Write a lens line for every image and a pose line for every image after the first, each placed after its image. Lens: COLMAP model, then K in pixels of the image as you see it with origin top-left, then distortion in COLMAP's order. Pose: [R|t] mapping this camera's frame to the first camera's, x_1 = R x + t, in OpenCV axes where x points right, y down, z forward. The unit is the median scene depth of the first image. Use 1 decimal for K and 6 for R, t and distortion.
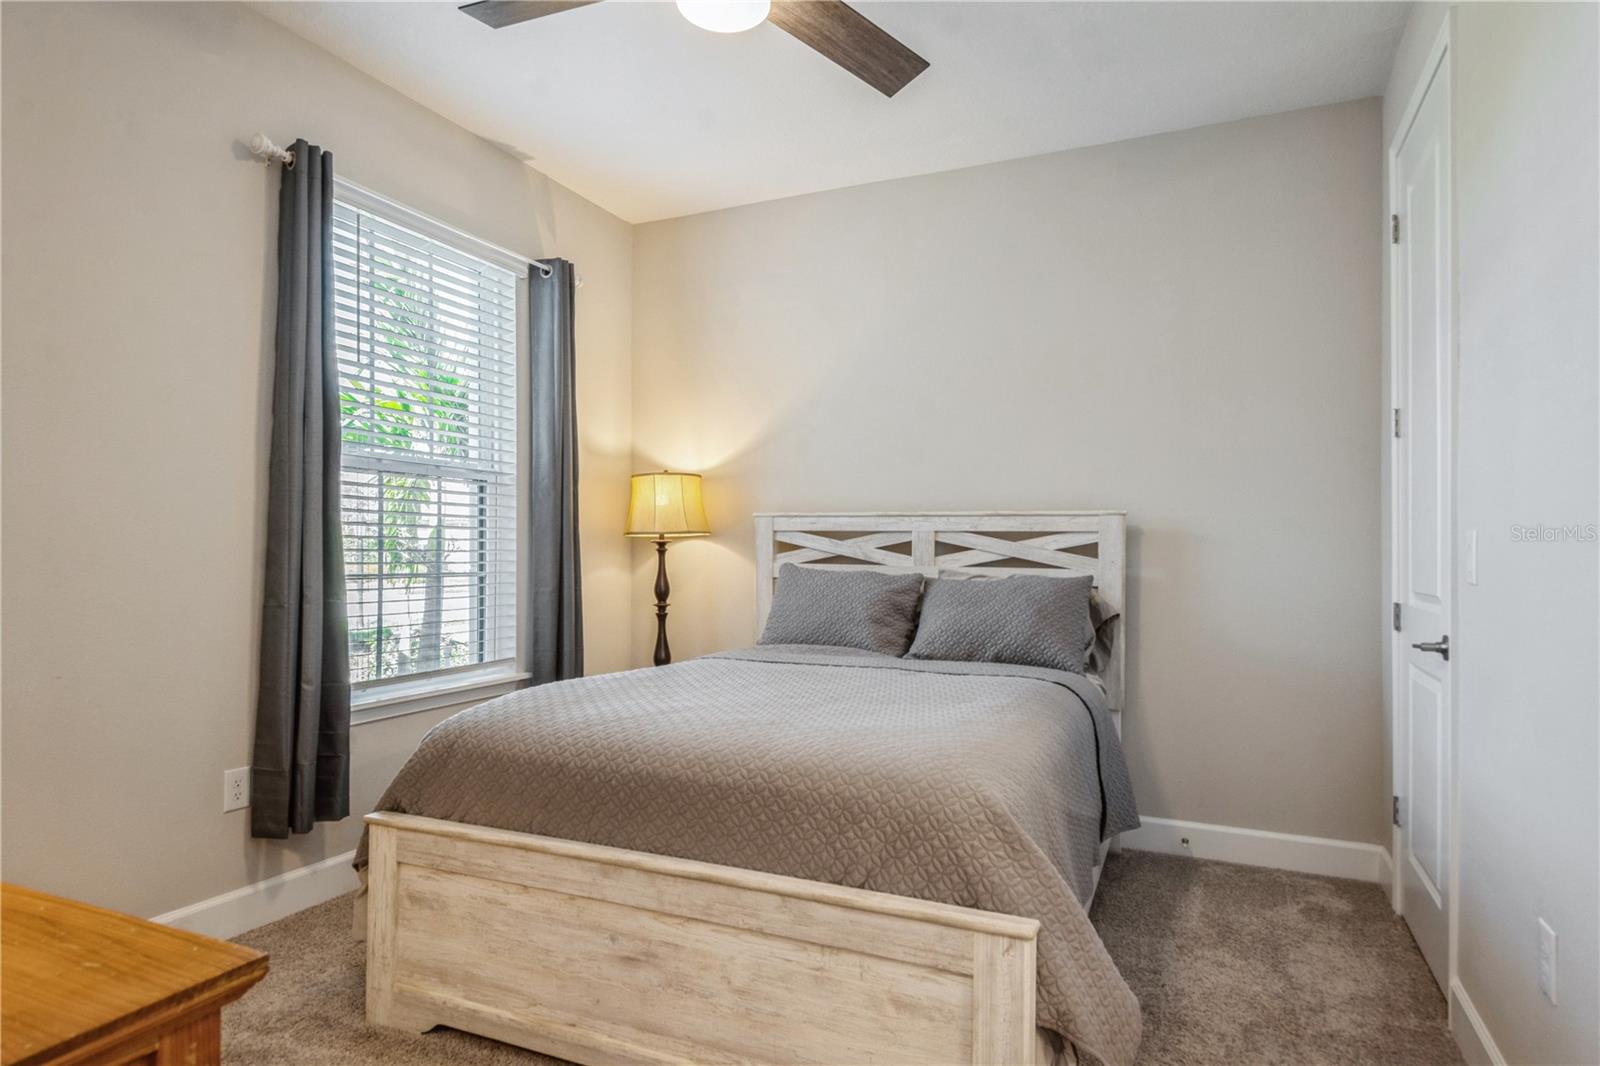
lens RADIAL K [[904.5, 0, 826.6], [0, 904.5, 545.1], [0, 0, 1]] dist [0.024999, -0.000225]
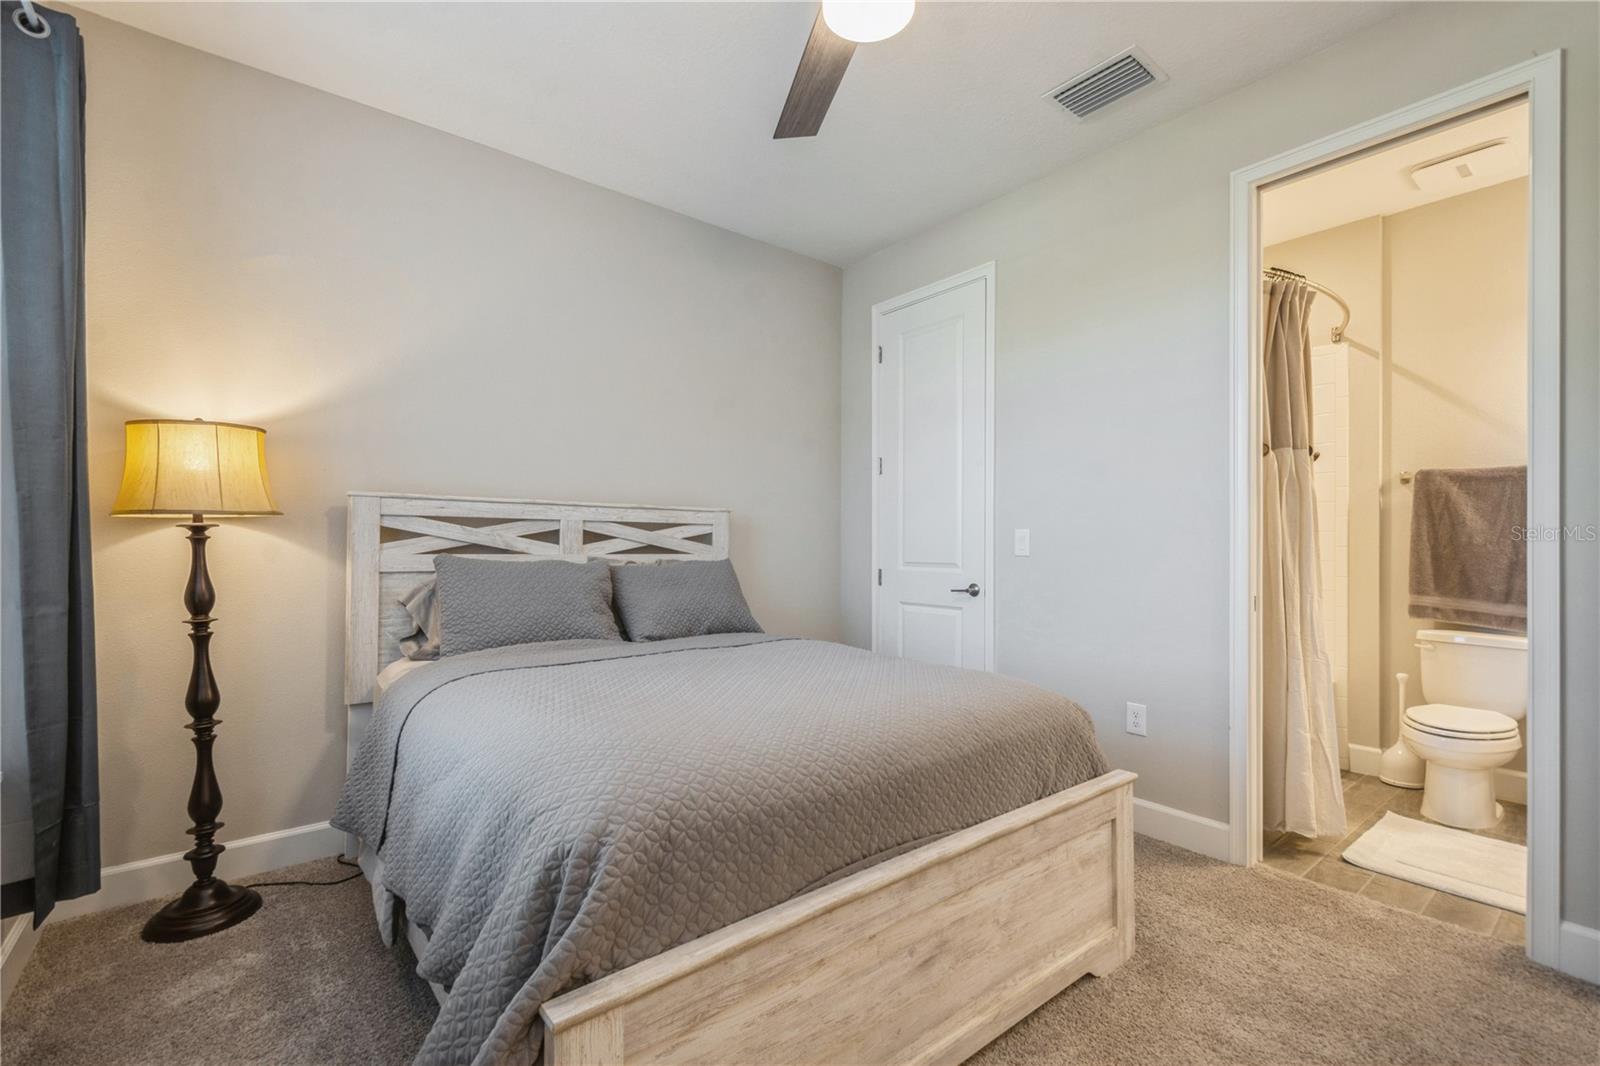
lens RADIAL K [[701.4, 0, 815.7], [0, 701.4, 542.7], [0, 0, 1]] dist [0.011885, -0.000529]
pose [[0.450322, -0.003586, 0.892859, -0.500186], [-0.004826, 0.999968, 0.006450, 0.003717], [-0.892853, -0.007213, 0.450290, 0.413876]]
